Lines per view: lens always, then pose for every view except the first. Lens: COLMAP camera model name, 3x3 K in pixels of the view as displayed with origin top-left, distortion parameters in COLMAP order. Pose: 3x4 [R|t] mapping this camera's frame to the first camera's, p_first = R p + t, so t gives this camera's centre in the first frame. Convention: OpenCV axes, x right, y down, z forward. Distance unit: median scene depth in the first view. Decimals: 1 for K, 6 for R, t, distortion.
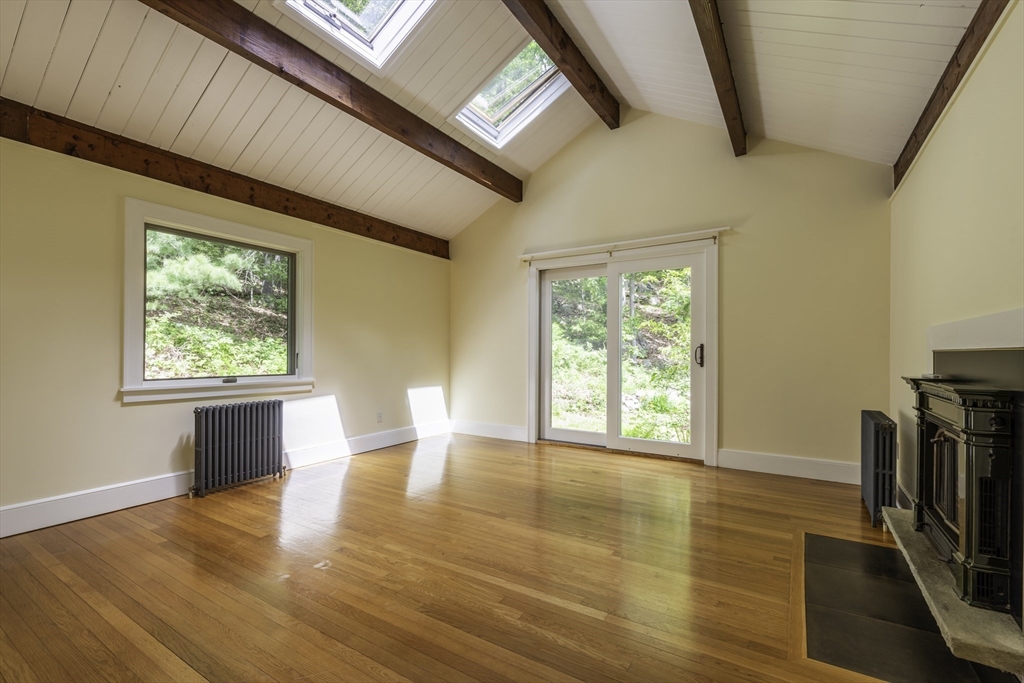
lens RADIAL K [[453.2, 0, 508.7], [0, 453.2, 353.2], [0, 0, 1]] dist [-0.000201, -0.000065]
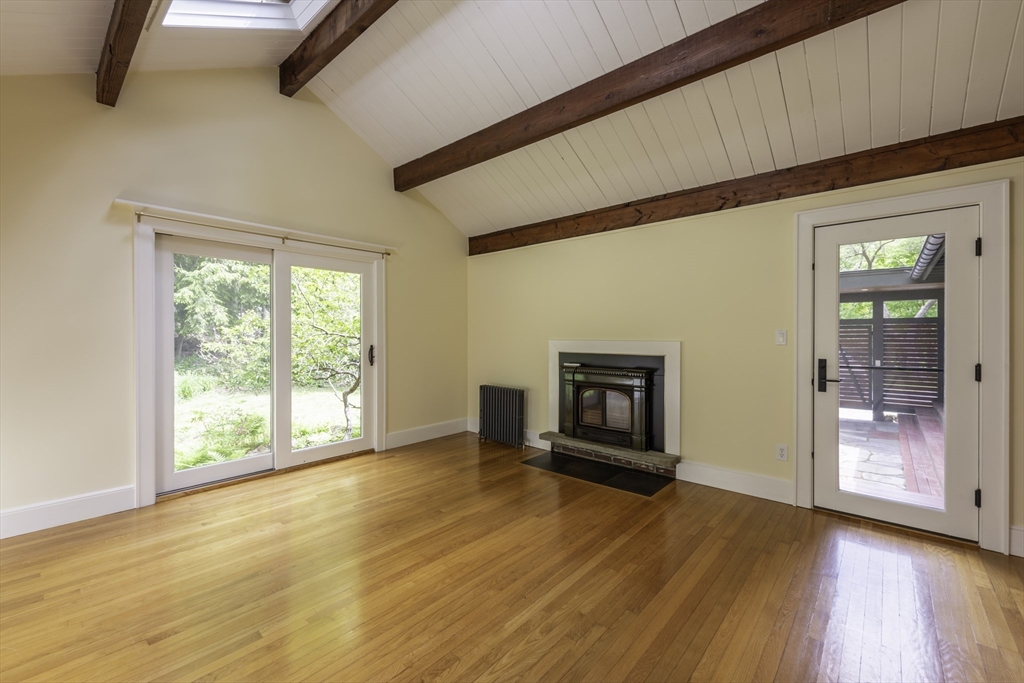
lens RADIAL K [[418.7, 0, 512.0], [0, 418.7, 341.5], [0, 0, 1]] dist [0.001118, 0.000089]
pose [[0.151509, -0.016566, 0.988317, -0.557908], [0.001777, 0.999863, 0.016487, -0.047662], [-0.988454, -0.000741, 0.151517, 0.520471]]
